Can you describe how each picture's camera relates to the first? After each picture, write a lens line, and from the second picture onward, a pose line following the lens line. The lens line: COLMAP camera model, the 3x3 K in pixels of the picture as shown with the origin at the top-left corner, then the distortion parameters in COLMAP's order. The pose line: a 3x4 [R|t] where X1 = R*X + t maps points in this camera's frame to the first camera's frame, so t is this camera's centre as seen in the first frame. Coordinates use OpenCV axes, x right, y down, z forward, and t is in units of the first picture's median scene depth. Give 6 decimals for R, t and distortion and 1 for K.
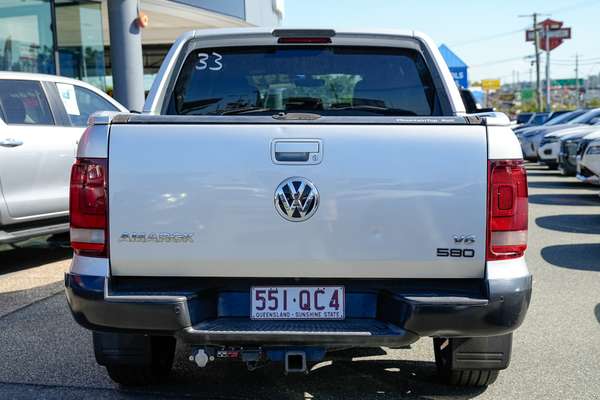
lens RADIAL K [[836.4, 0, 300.0], [0, 836.4, 200.0], [0, 0, 1]] dist [0.013132, 0.068602]
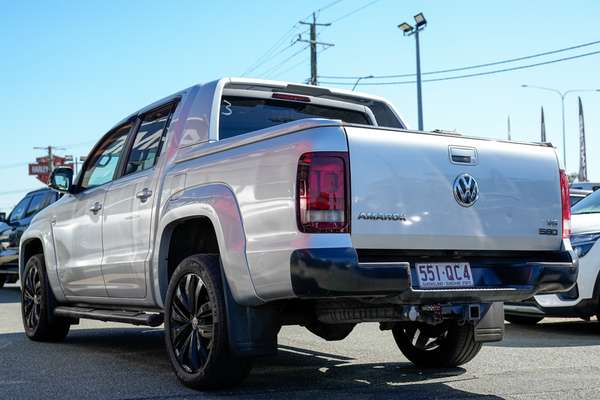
lens RADIAL K [[836.4, 0, 300.0], [0, 836.4, 200.0], [0, 0, 1]] dist [0.013132, 0.068602]
pose [[0.845964, 0.033312, 0.532199, -0.889136], [0.049785, 0.988753, -0.141026, 0.179632], [-0.530911, 0.145799, 0.834791, 0.016844]]
